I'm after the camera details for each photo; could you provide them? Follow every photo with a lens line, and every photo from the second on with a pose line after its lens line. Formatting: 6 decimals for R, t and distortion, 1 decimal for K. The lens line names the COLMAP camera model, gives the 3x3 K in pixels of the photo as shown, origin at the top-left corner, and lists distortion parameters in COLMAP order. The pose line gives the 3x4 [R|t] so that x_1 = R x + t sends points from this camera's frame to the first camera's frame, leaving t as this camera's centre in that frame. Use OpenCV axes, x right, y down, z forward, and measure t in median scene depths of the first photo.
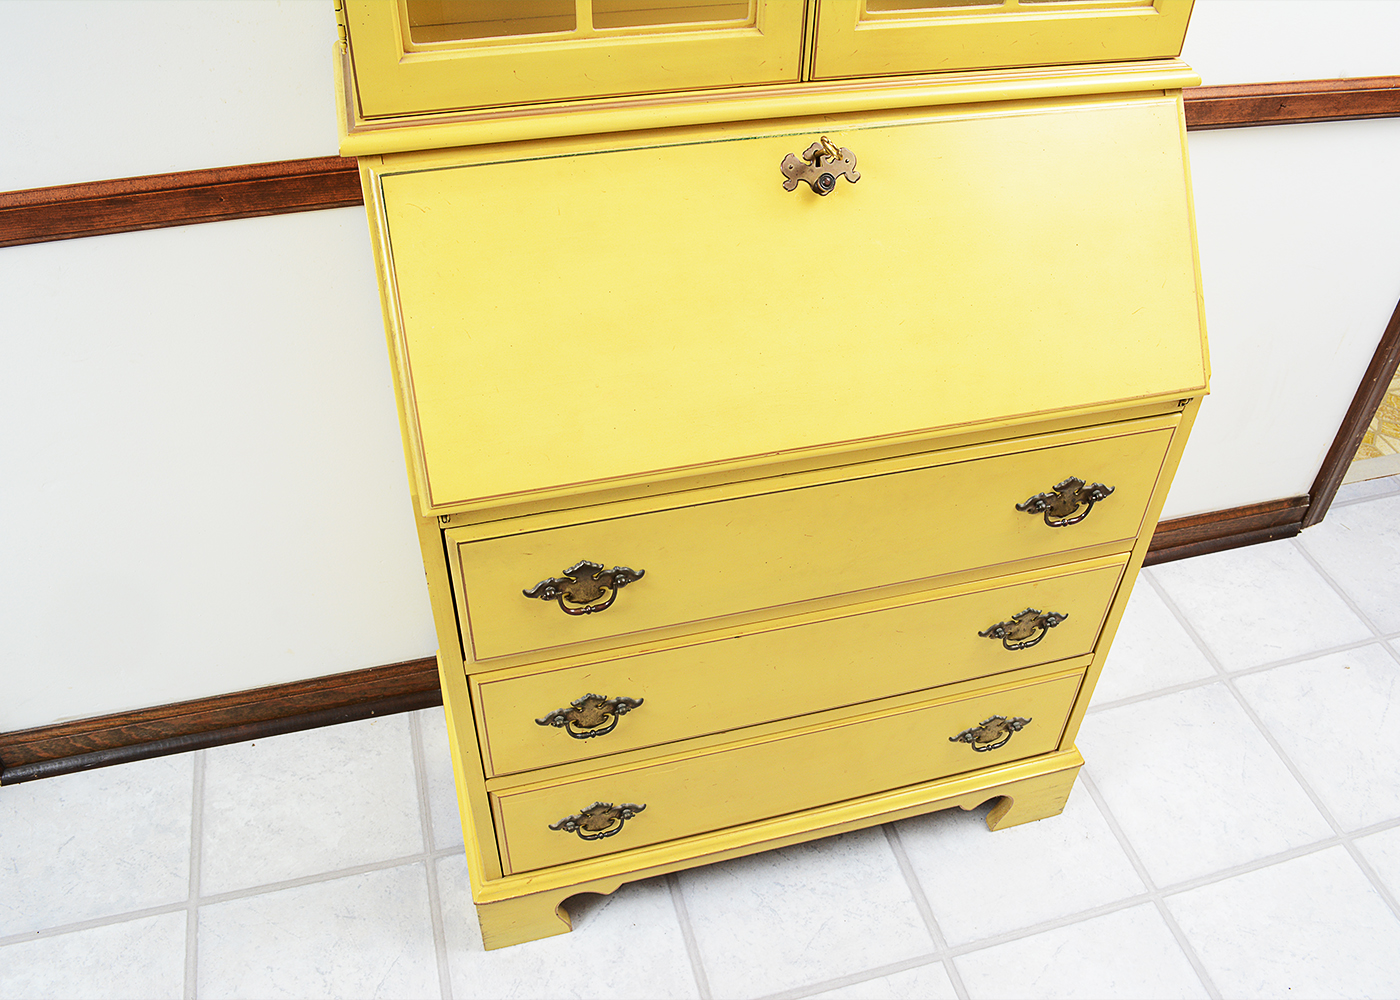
lens RADIAL K [[1168.8, 0, 700.0], [0, 1168.8, 500.0], [0, 0, 1]] dist [-0.085680, 0.006841]
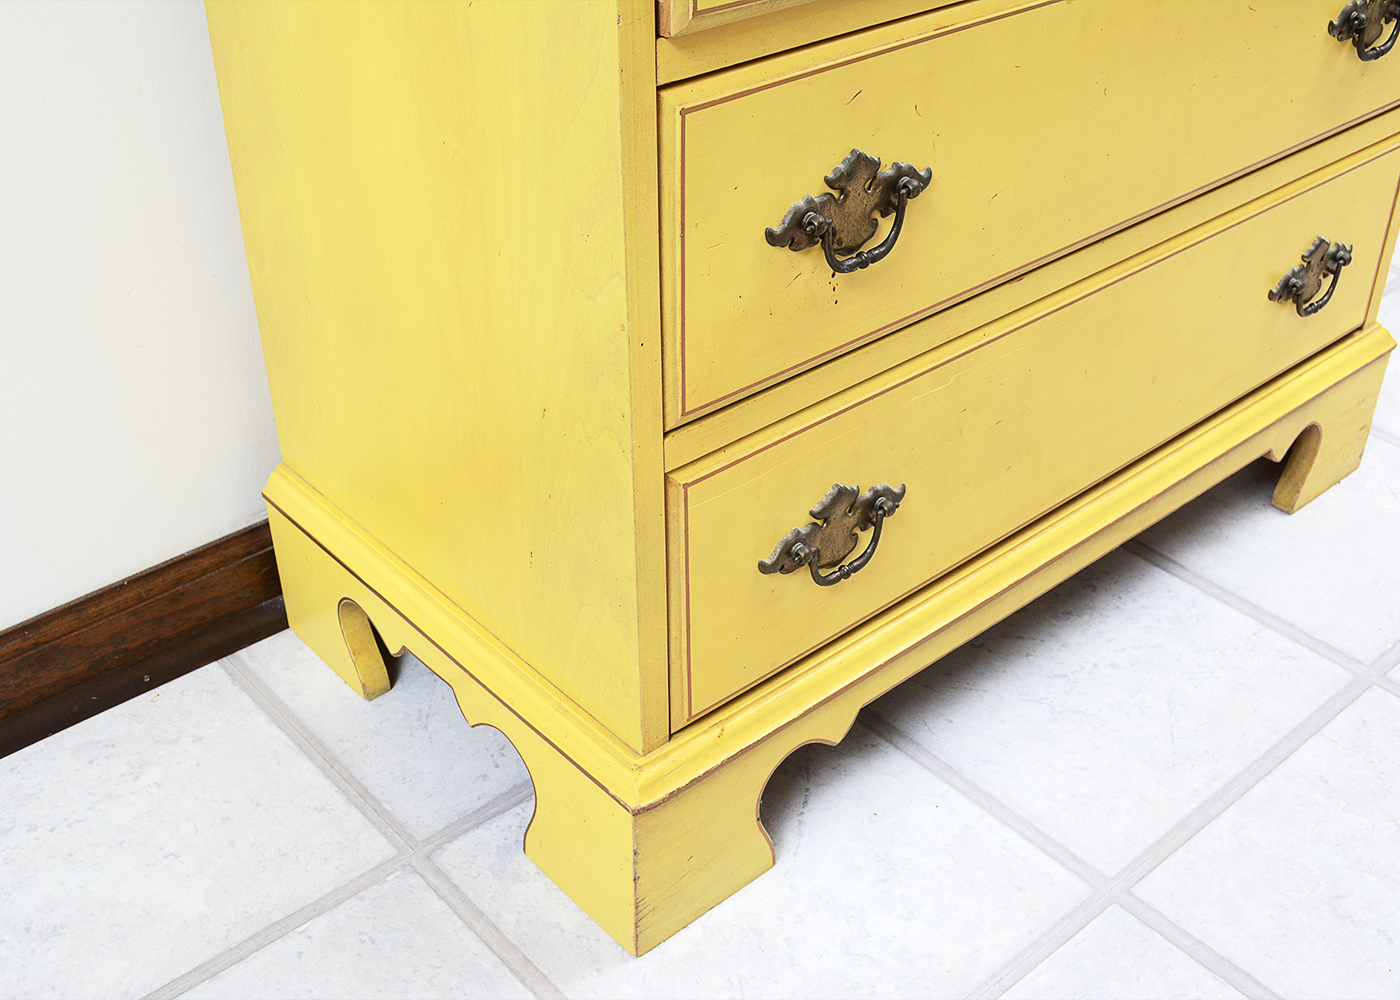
lens RADIAL K [[1586.7, 0, 700.0], [0, 1586.7, 500.0], [0, 0, 1]] dist [-0.054059, -0.013126]
pose [[0.900140, -0.261697, 0.348227, -0.329168], [0.301019, 0.951533, -0.063021, 0.258389], [-0.314857, 0.161551, 0.935289, 0.358970]]
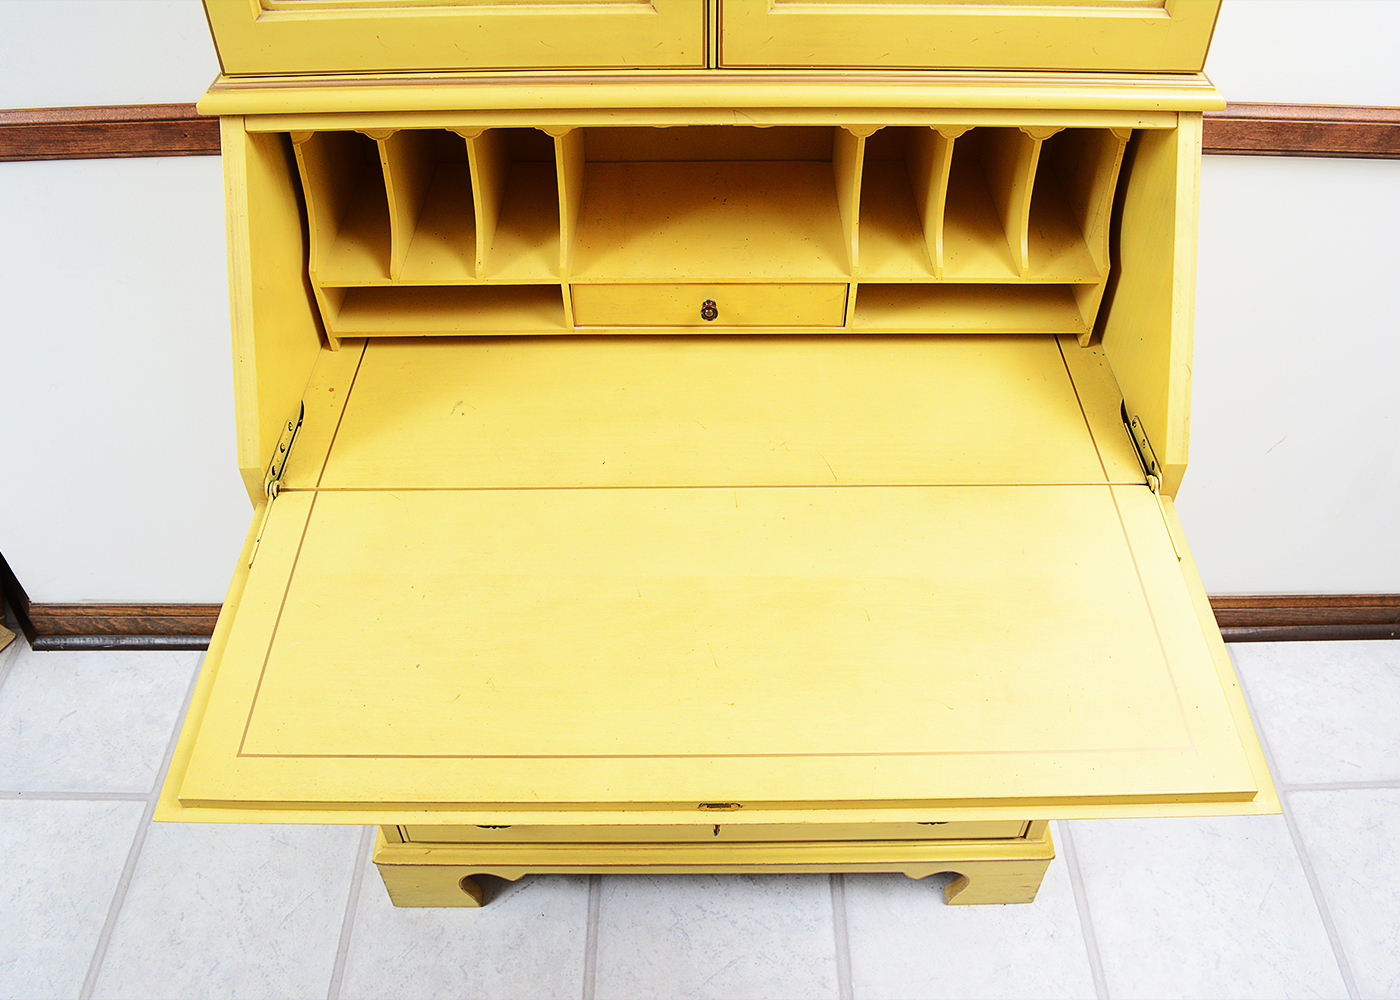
lens RADIAL K [[1168.8, 0, 700.0], [0, 1168.8, 500.0], [0, 0, 1]] dist [-0.085680, 0.006841]
pose [[0.964674, 0.162714, -0.207191, 0.216822], [-0.150608, 0.985893, 0.073027, -0.070045], [0.216151, -0.039243, 0.975571, 0.089639]]
